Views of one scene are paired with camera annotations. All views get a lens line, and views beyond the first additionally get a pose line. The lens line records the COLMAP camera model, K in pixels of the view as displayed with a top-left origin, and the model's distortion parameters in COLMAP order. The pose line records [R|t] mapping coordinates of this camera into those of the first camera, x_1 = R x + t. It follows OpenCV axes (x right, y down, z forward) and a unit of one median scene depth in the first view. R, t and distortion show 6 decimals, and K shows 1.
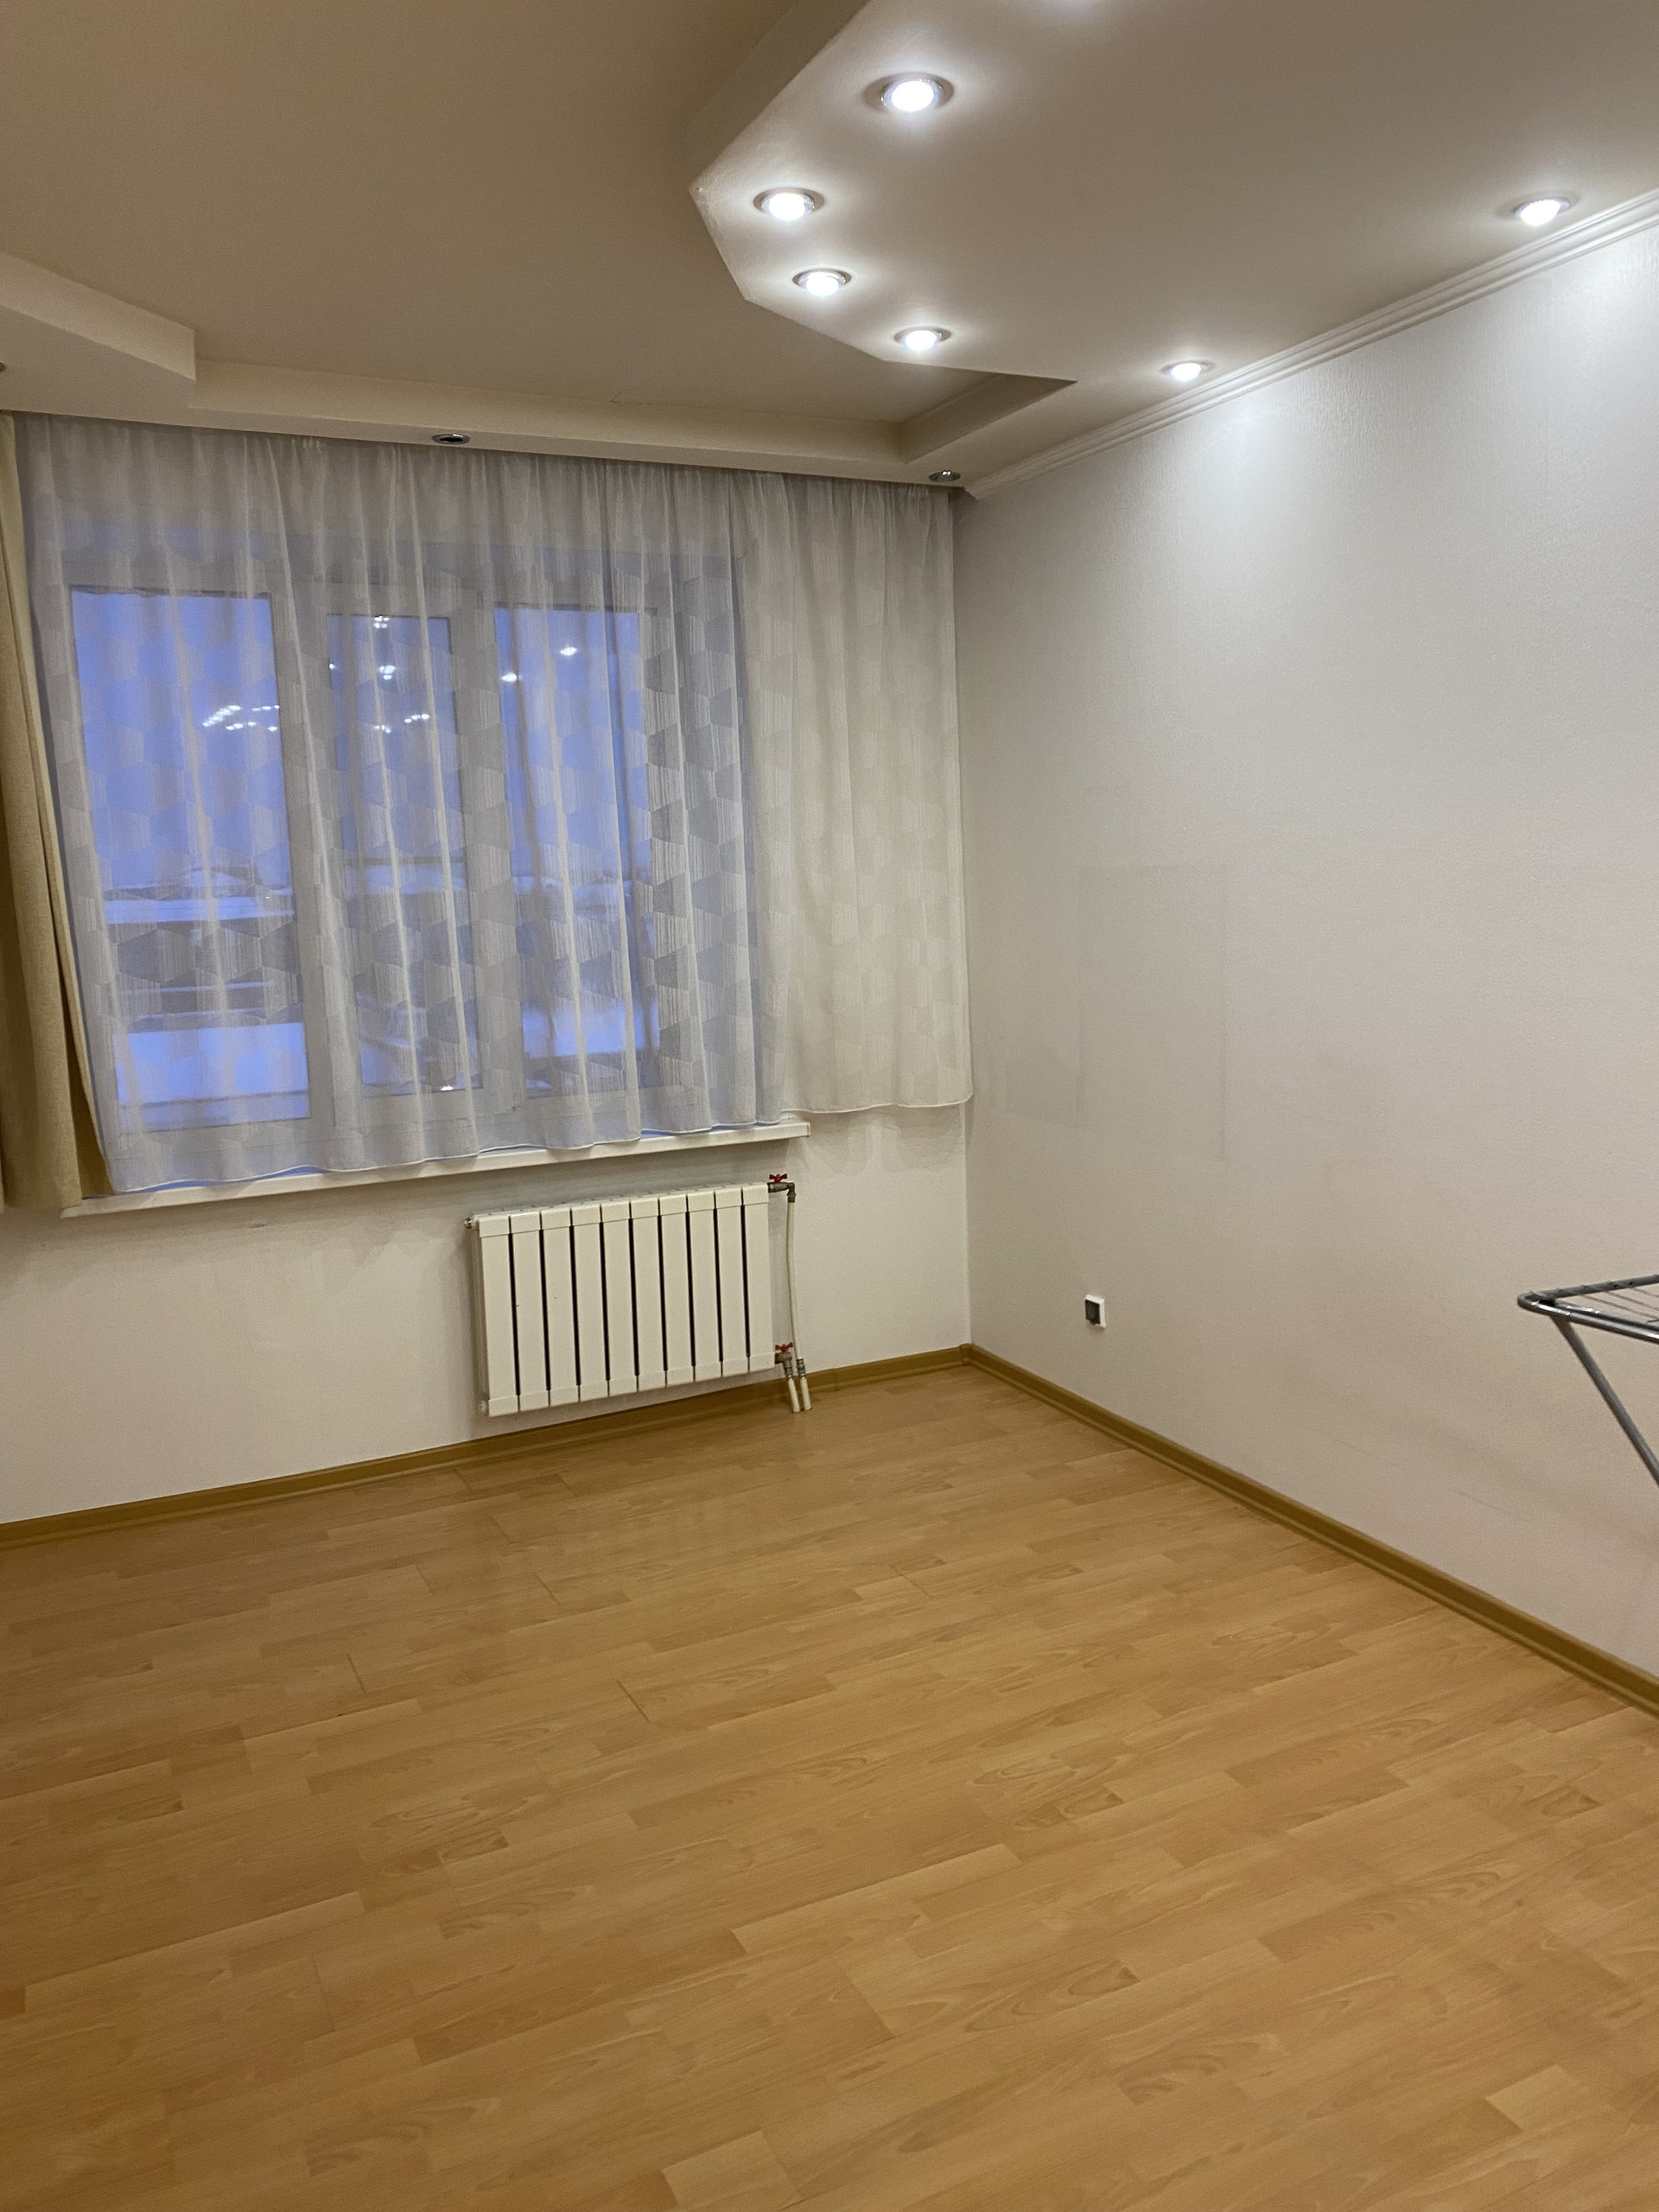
lens RADIAL K [[1711.4, 0, 829.5], [0, 1711.4, 1106.0], [0, 0, 1]] dist [0.023634, -0.003556]
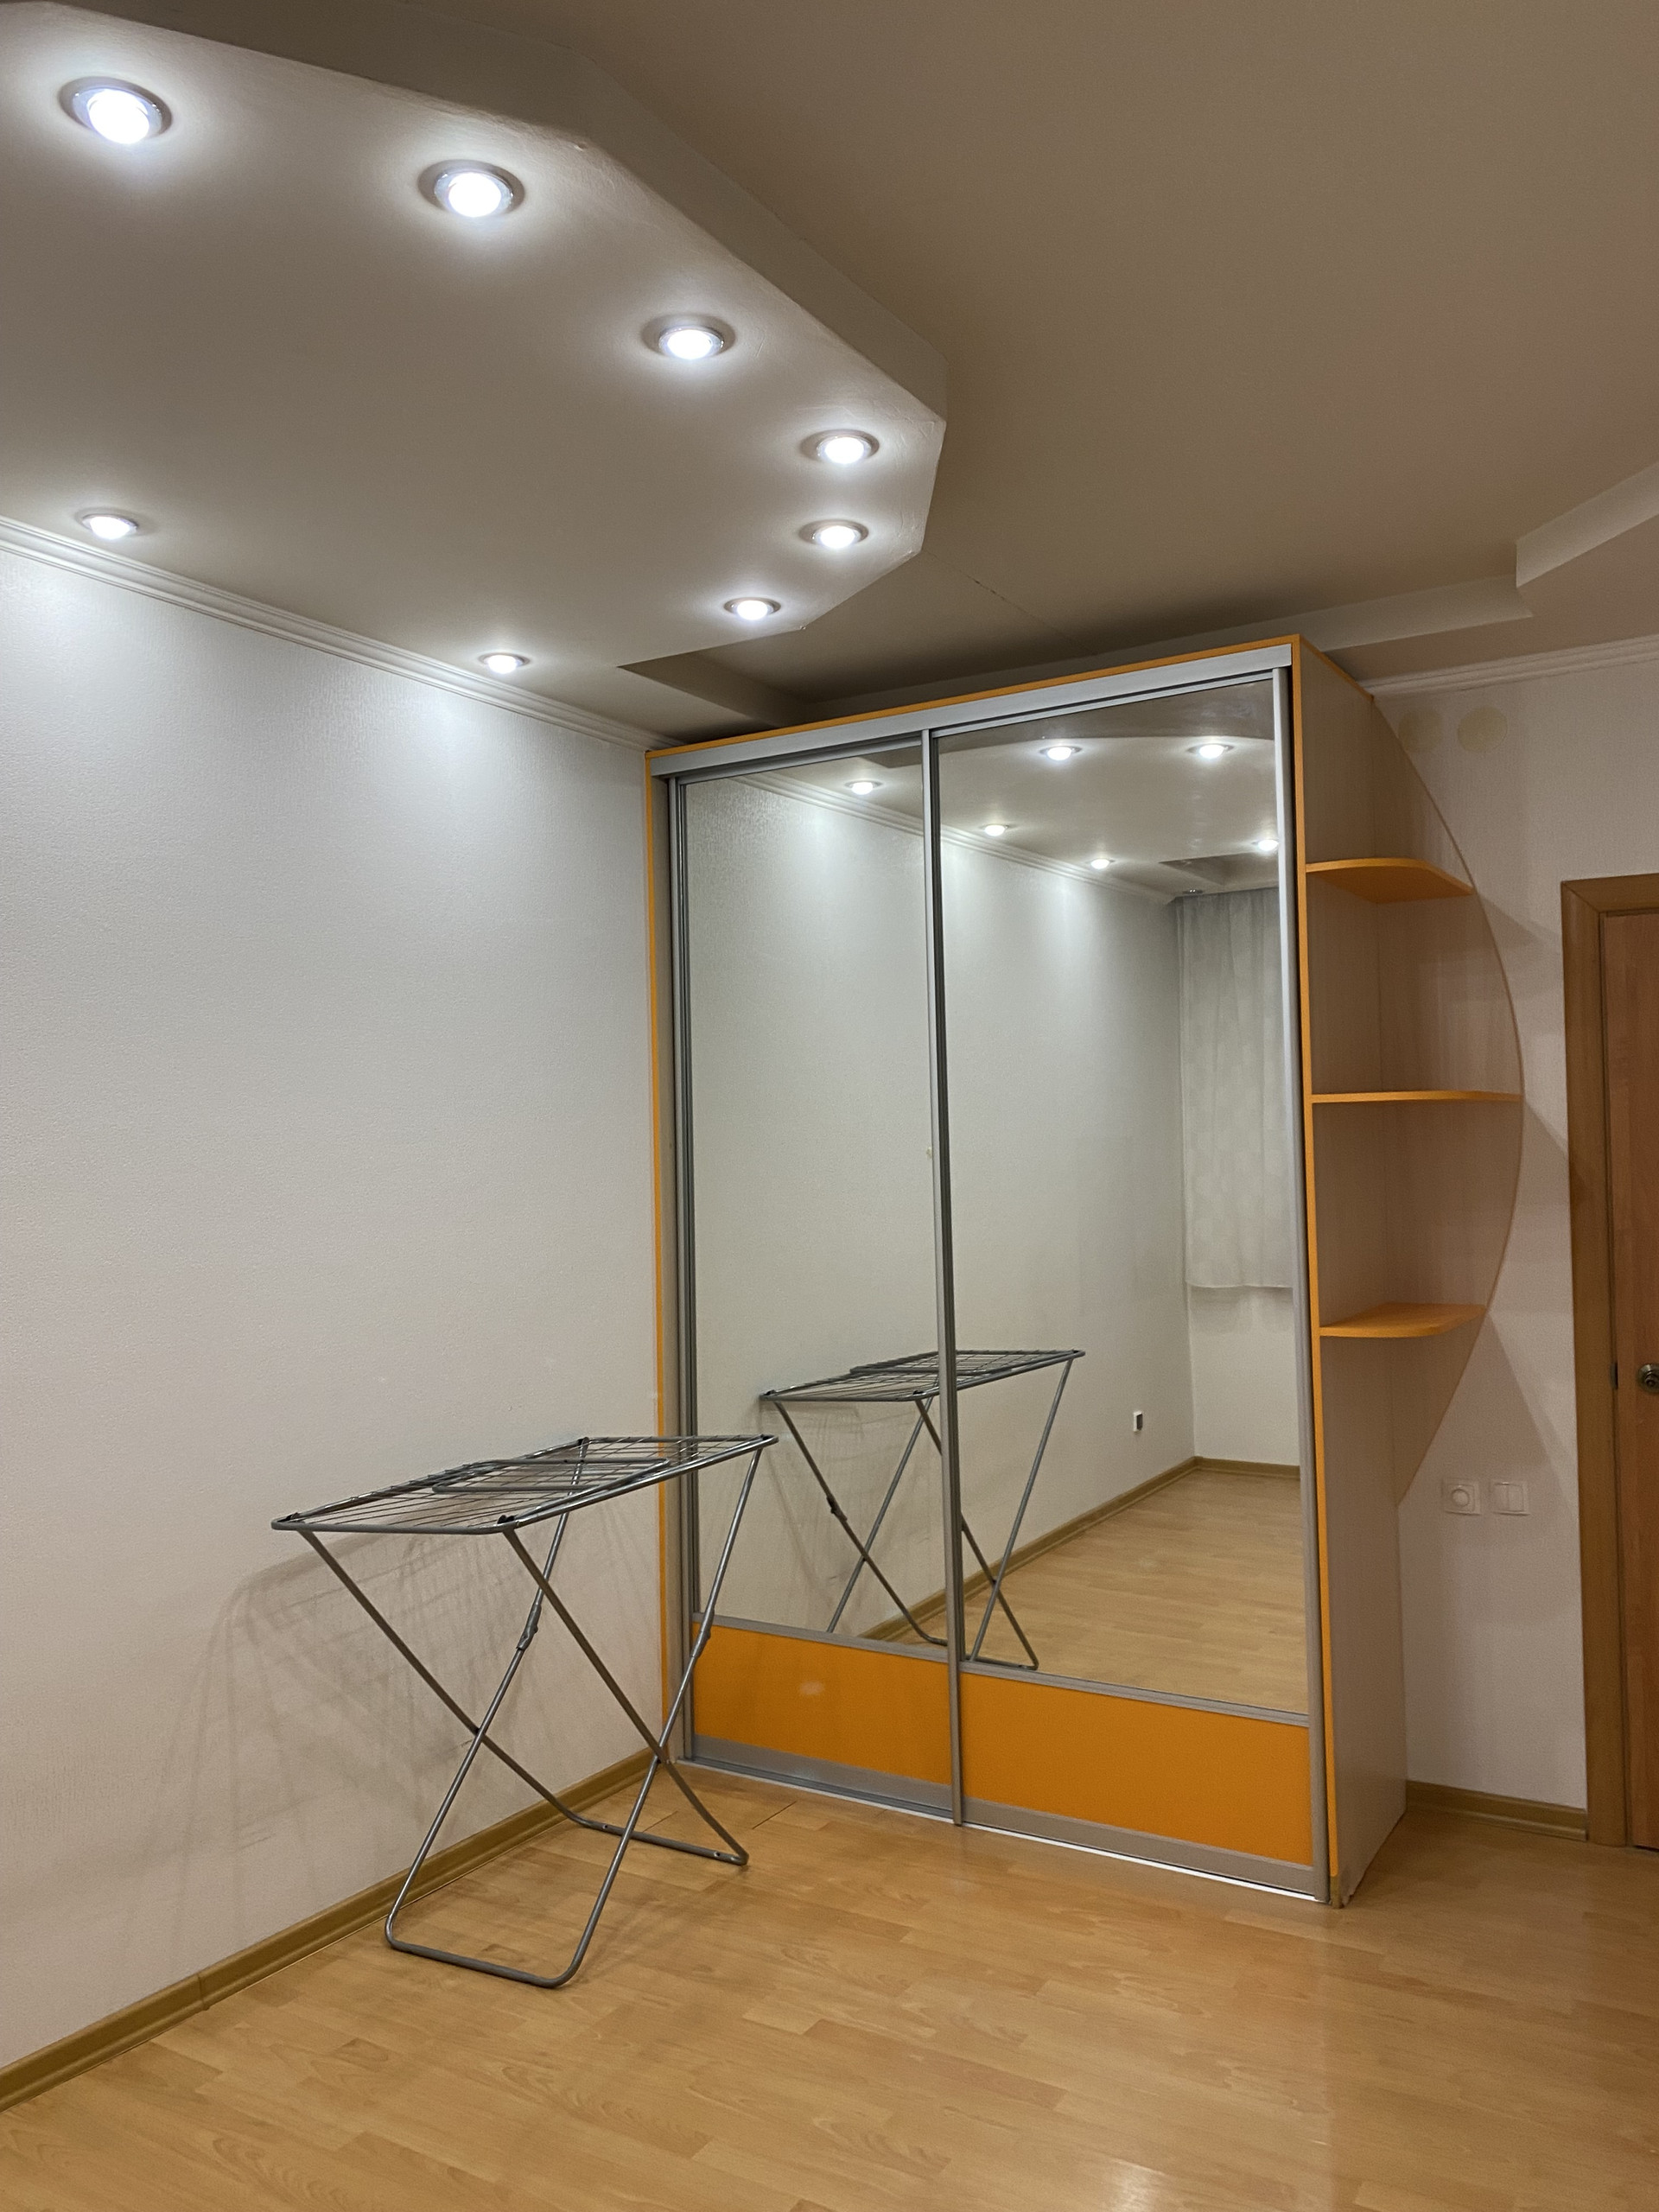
lens RADIAL K [[1711.4, 0, 829.5], [0, 1711.4, 1106.0], [0, 0, 1]] dist [0.023634, -0.003556]
pose [[-0.546882, 0.068464, 0.834406, -0.665575], [0.155576, 0.987602, 0.020933, -0.145274], [-0.822628, 0.141261, -0.550753, 1.314289]]
